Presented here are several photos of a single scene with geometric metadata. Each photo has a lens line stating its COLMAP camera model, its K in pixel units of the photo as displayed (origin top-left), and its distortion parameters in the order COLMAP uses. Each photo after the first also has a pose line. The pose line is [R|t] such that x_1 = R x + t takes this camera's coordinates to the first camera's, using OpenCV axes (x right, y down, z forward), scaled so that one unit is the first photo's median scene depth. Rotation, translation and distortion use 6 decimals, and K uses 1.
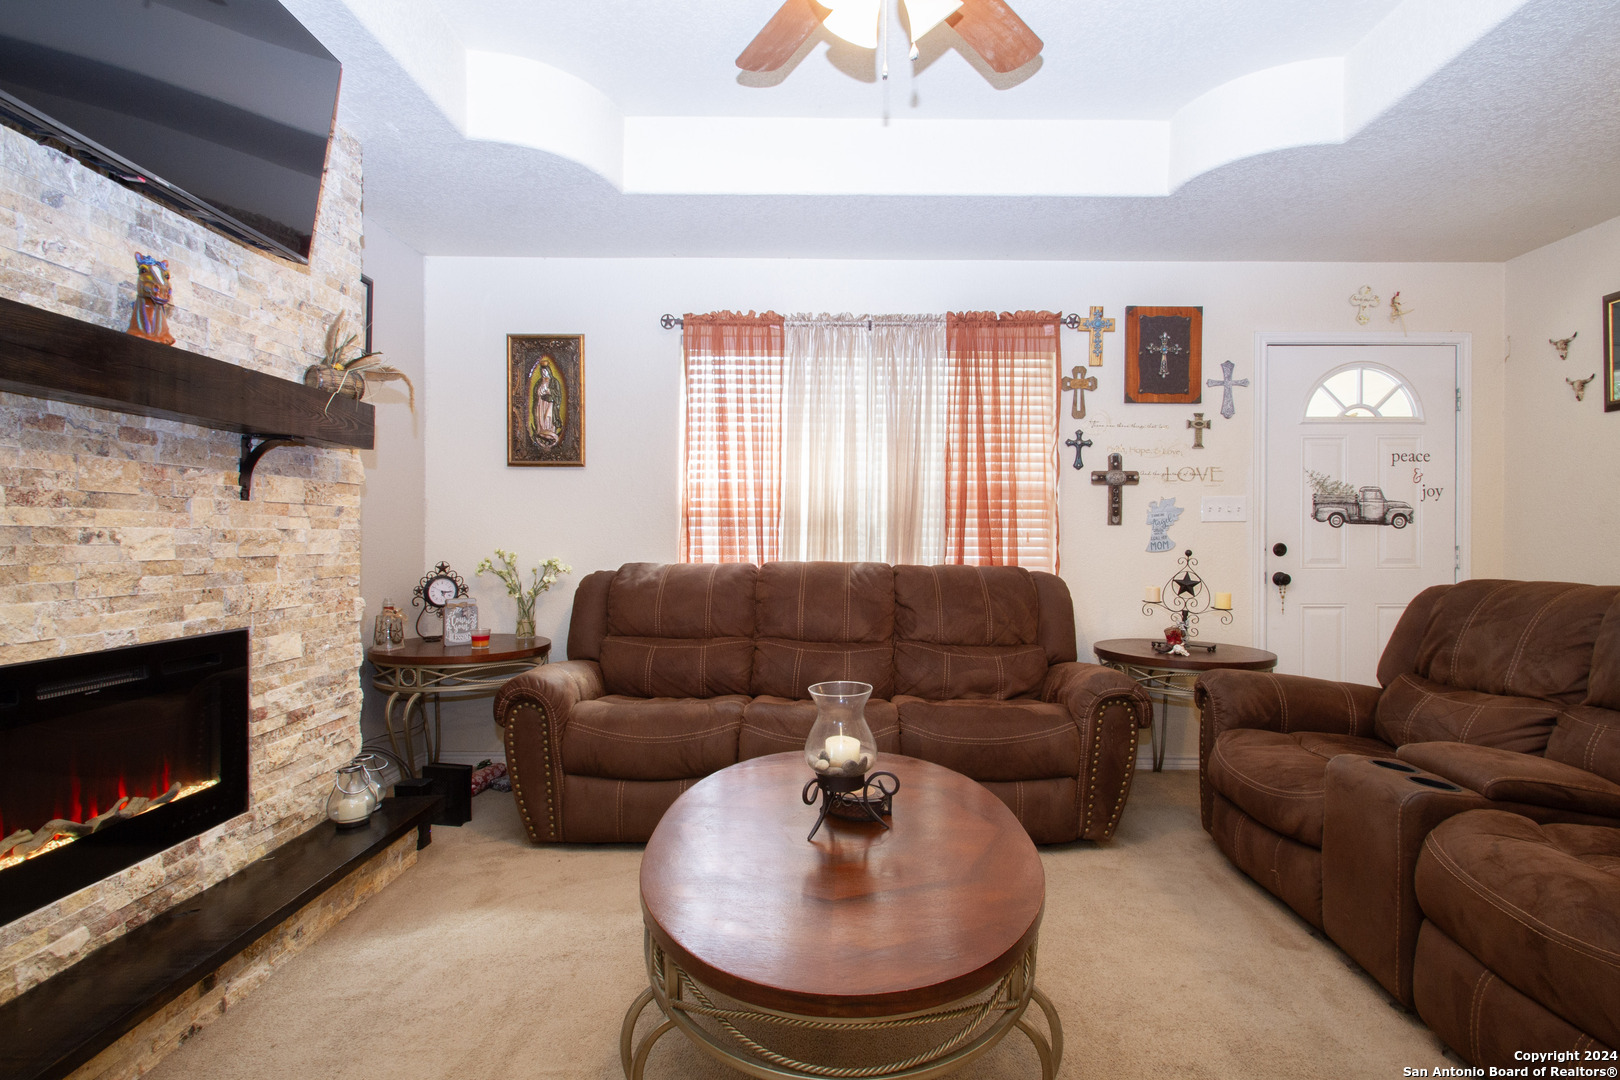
lens RADIAL K [[765.2, 0, 814.4], [0, 765.2, 541.1], [0, 0, 1]] dist [0.010524, -0.015015]
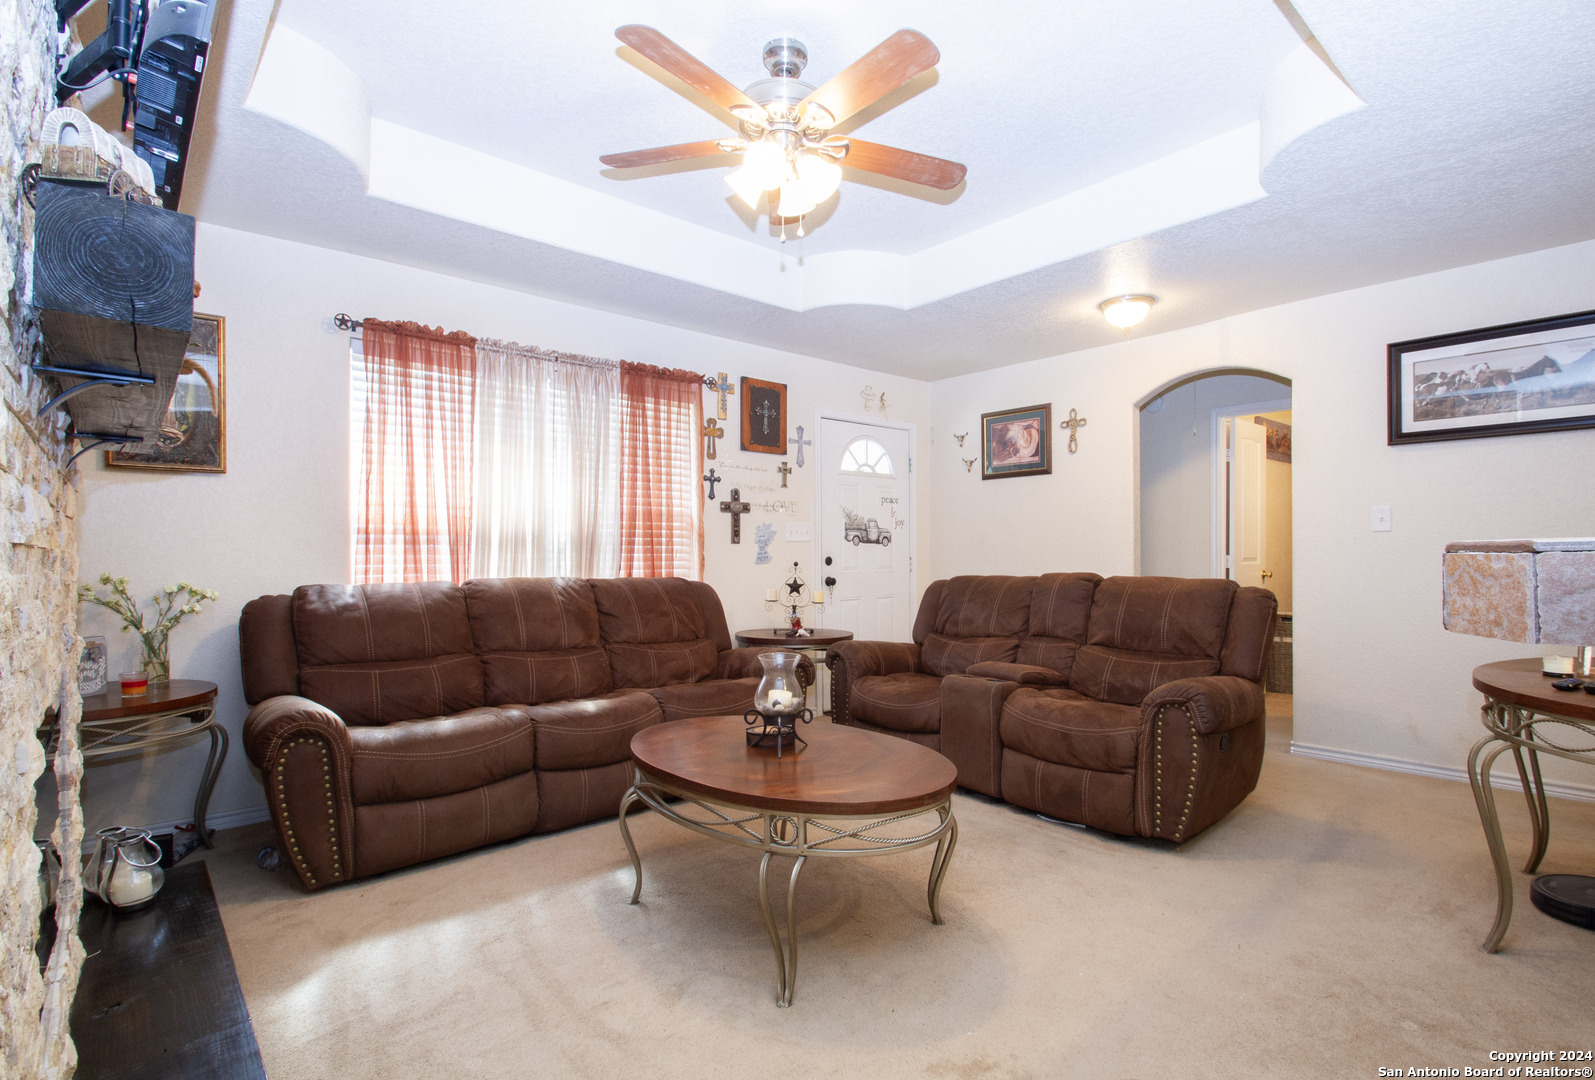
lens RADIAL K [[786.3, 0, 809.4], [0, 786.3, 555.1], [0, 0, 1]] dist [0.005757, -0.000635]
pose [[0.746424, -0.008040, 0.665422, -0.408892], [0.009416, 0.999955, 0.001520, -0.002527], [-0.665404, 0.005131, 0.746466, -0.077433]]
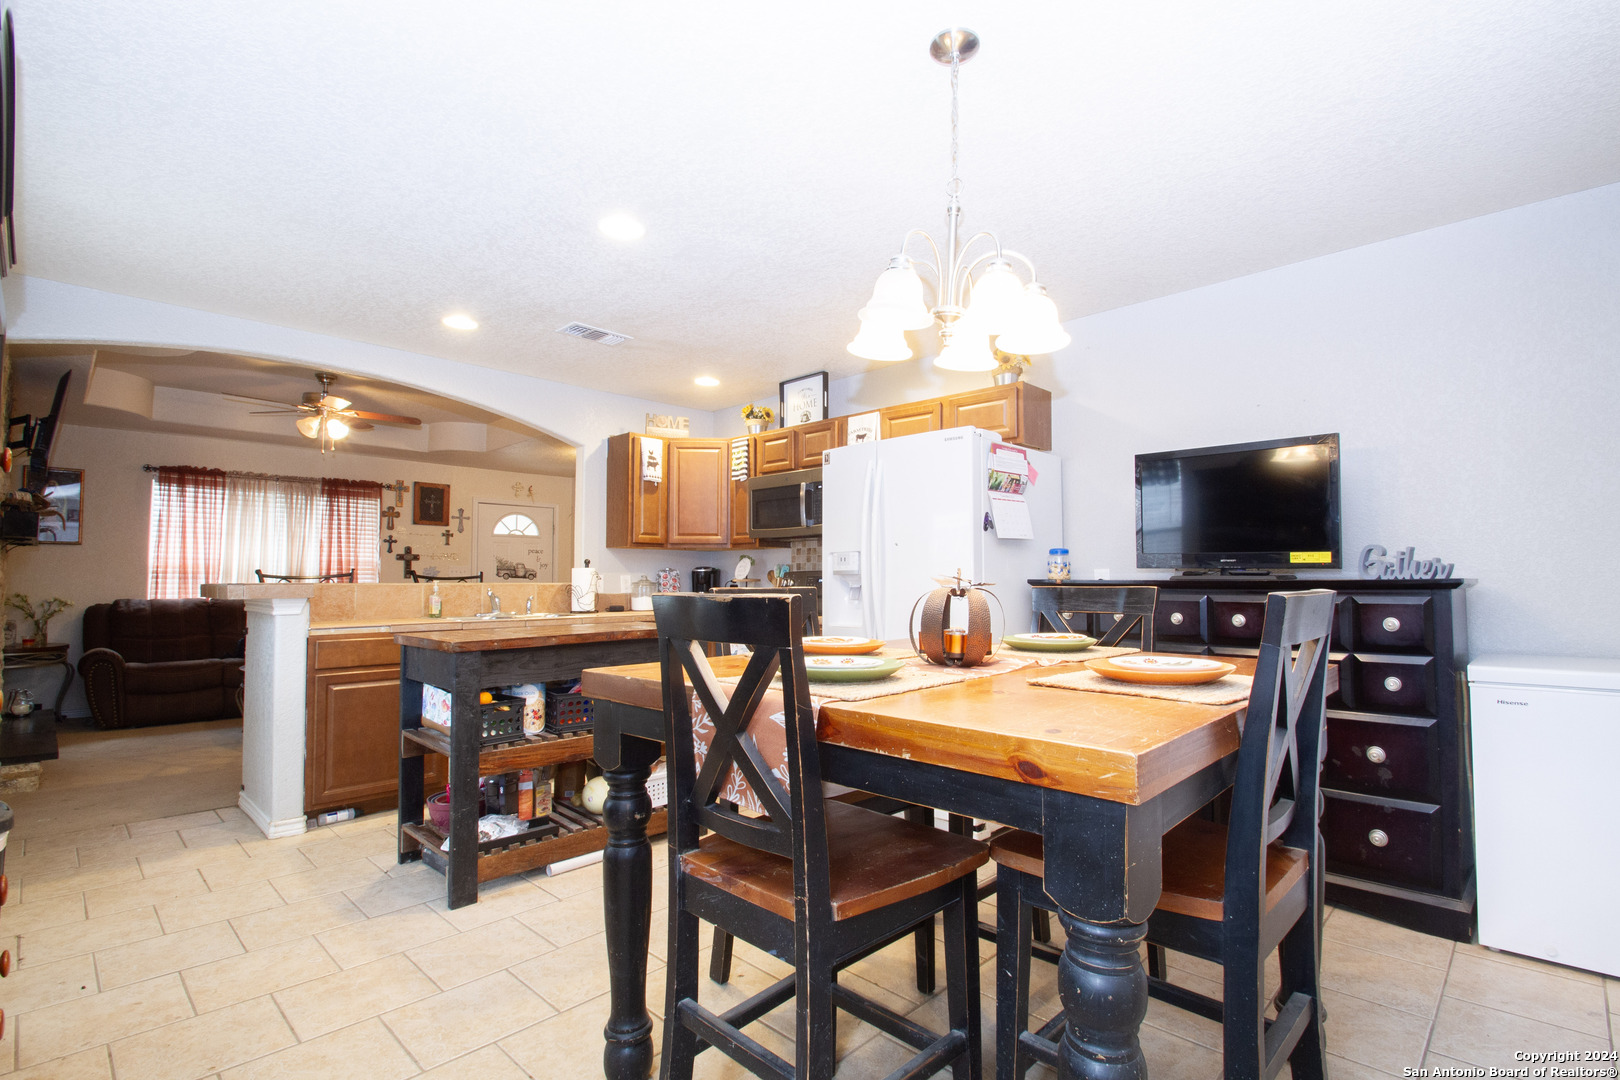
lens RADIAL K [[765.2, 0, 817.5], [0, 765.2, 556.2], [0, 0, 1]] dist [0.010524, -0.015015]
pose [[0.696112, 0.022772, 0.717572, -0.385652], [0.003077, 0.999393, -0.034701, -0.004469], [-0.717927, 0.026364, 0.695619, -1.433940]]
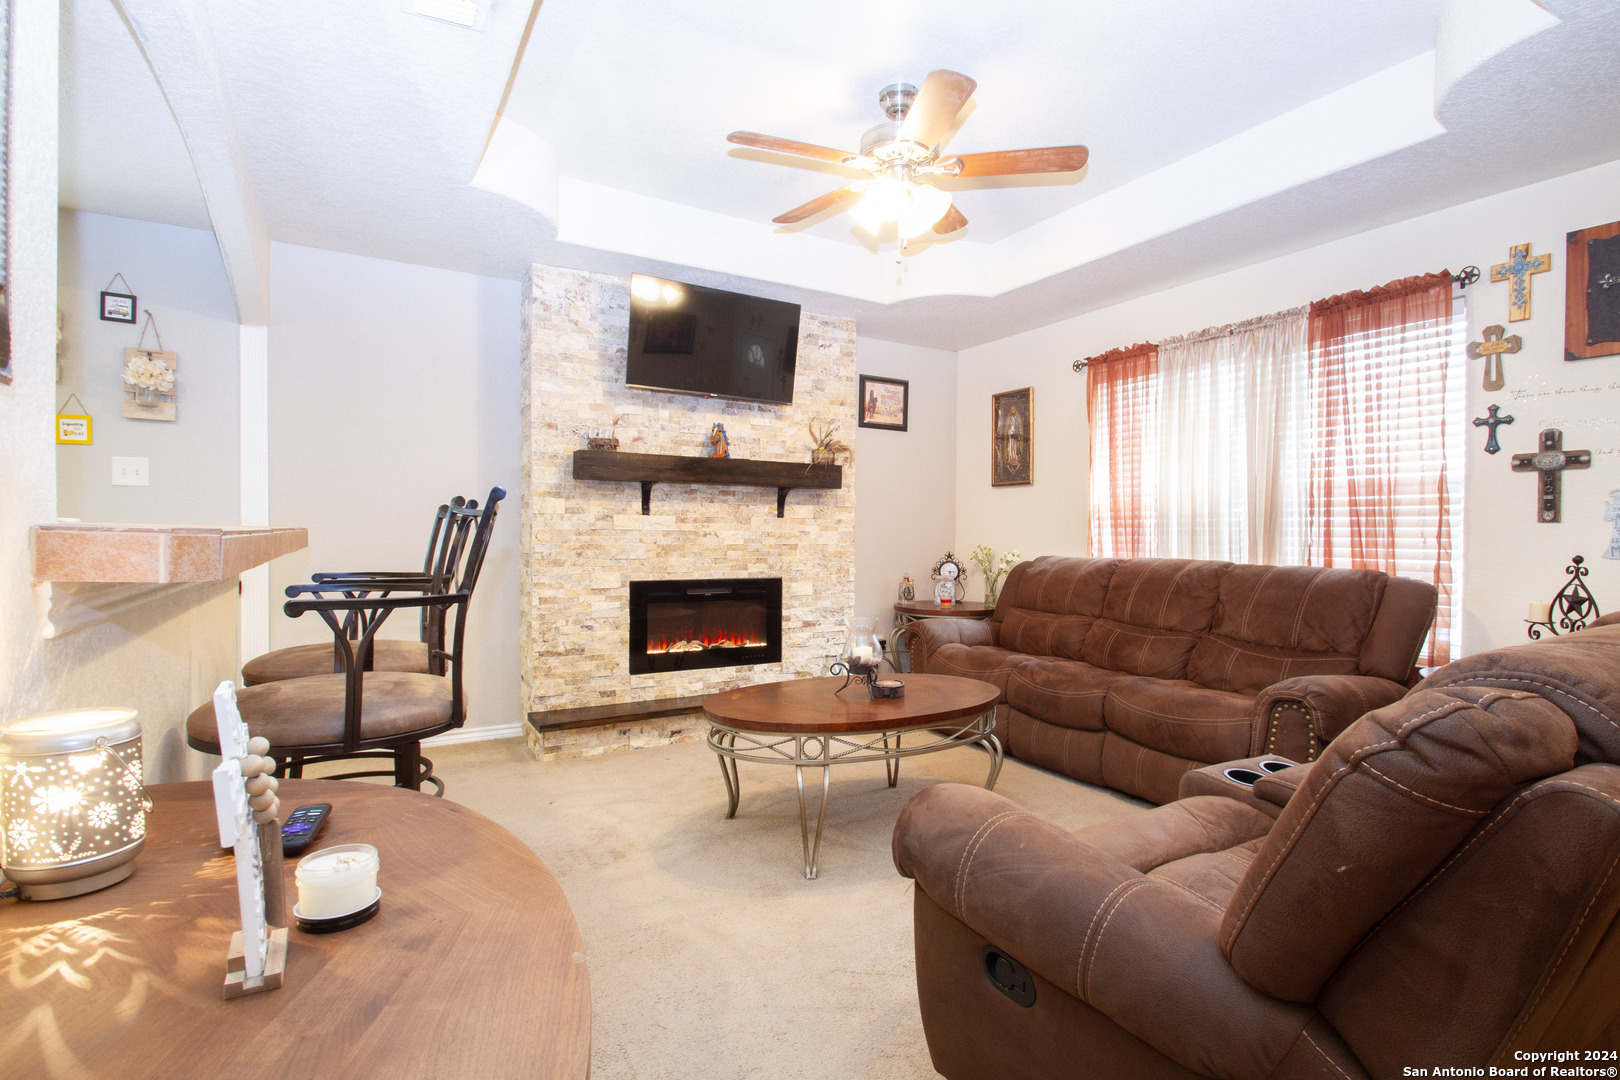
lens RADIAL K [[765.2, 0, 835.2], [0, 765.2, 541.6], [0, 0, 1]] dist [0.010524, -0.015015]
pose [[0.532210, 0.008846, -0.846566, 0.672902], [-0.009576, 0.999944, 0.004429, 0.001409], [0.846558, 0.005750, 0.532265, -0.009965]]
